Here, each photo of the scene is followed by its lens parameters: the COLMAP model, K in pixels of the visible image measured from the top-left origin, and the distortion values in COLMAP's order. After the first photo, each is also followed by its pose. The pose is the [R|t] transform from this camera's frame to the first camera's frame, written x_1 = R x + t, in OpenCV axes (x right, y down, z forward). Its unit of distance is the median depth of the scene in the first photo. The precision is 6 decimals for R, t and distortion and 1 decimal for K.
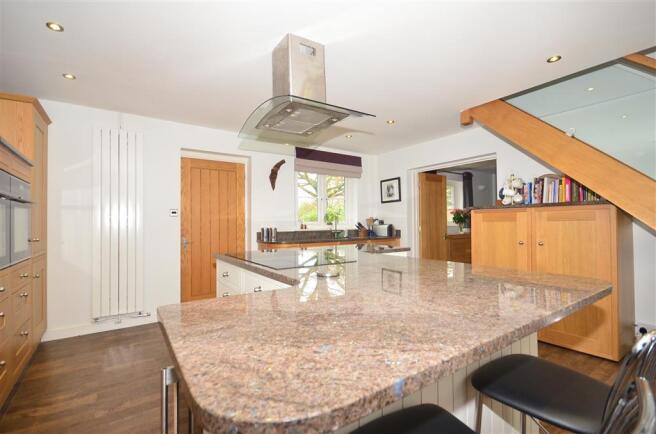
lens RADIAL K [[301.4, 0, 328.0], [0, 301.4, 217.0], [0, 0, 1]] dist [-0.000008, -0.000039]
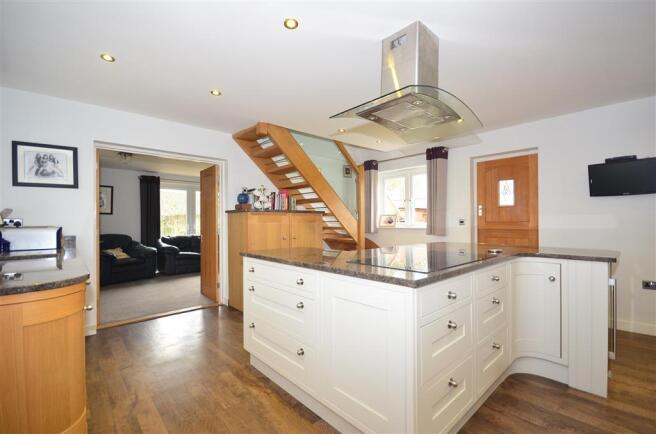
lens RADIAL K [[290.1, 0, 328.0], [0, 290.1, 217.0], [0, 0, 1]] dist [-0.000027, -0.000075]
pose [[-0.134255, 0.029522, 0.990507, -0.403570], [-0.013564, 0.999408, -0.031626, 0.017146], [-0.990854, -0.017682, -0.133775, 0.578385]]
